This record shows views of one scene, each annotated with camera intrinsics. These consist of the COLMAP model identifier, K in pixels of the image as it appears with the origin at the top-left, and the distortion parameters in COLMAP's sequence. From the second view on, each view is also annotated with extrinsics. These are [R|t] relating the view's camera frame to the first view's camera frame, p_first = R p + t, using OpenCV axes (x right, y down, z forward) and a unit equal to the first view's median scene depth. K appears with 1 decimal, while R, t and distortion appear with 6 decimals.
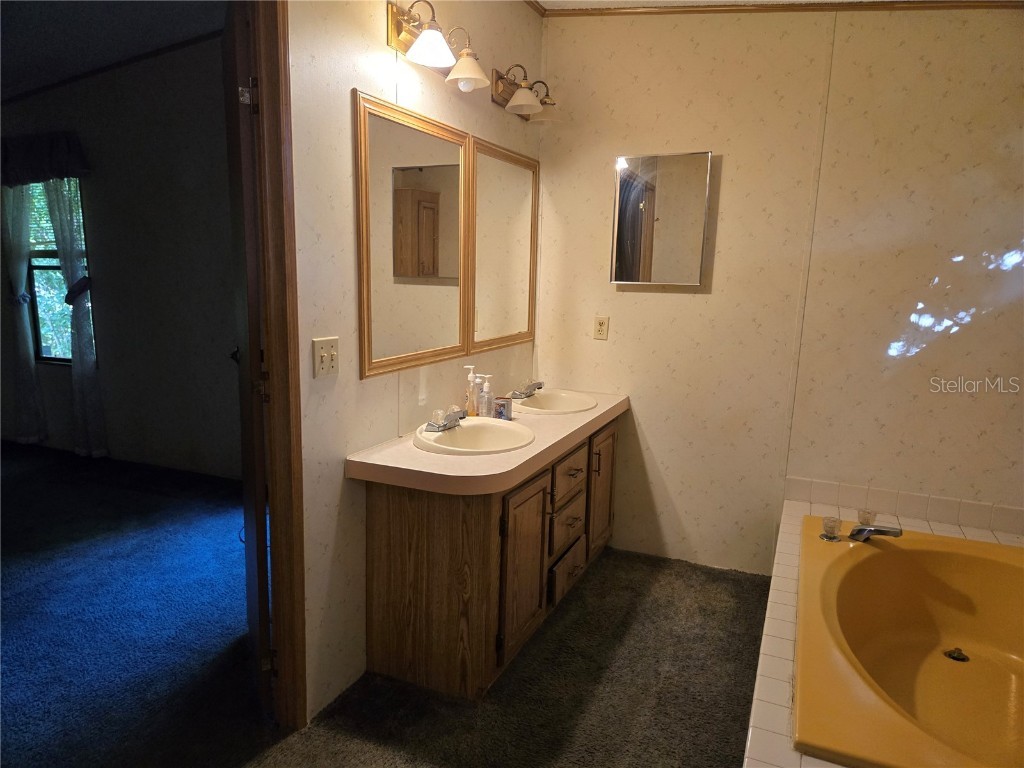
lens RADIAL K [[684.4, 0, 505.8], [0, 684.4, 384.6], [0, 0, 1]] dist [0.027195, -0.012042]
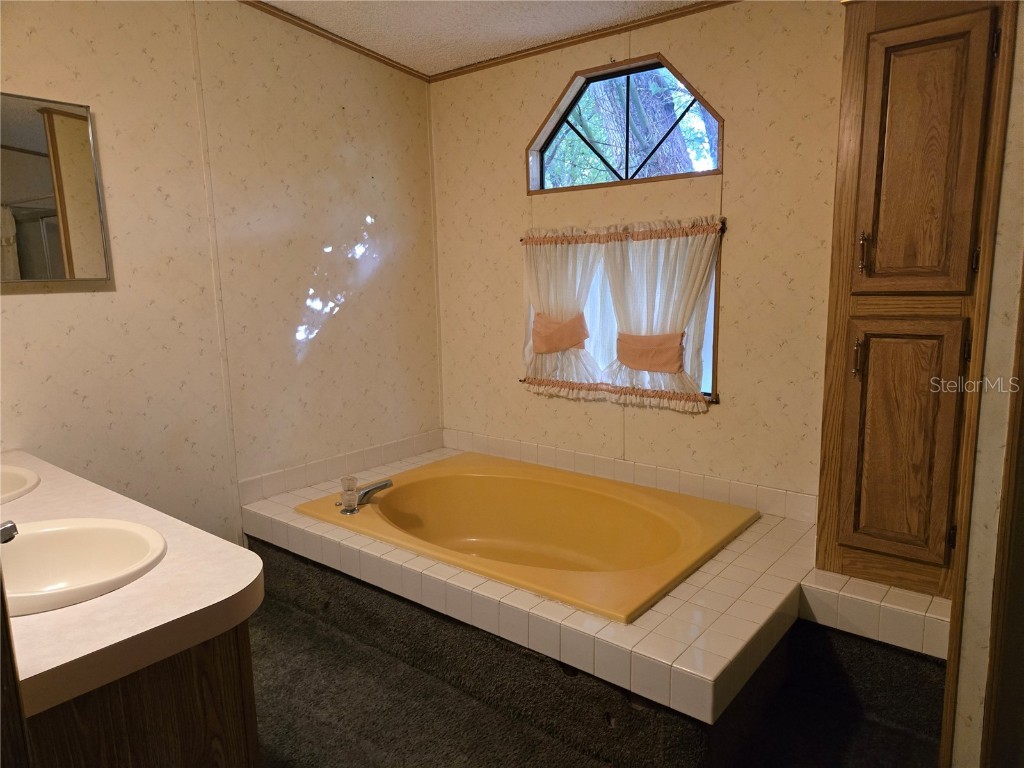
lens RADIAL K [[684.4, 0, 507.7], [0, 684.4, 385.8], [0, 0, 1]] dist [0.027195, -0.012042]
pose [[0.255022, -0.181123, 0.949820, -0.397234], [0.179706, 0.974064, 0.137496, -0.061507], [-0.950089, 0.135624, 0.280957, 0.412743]]
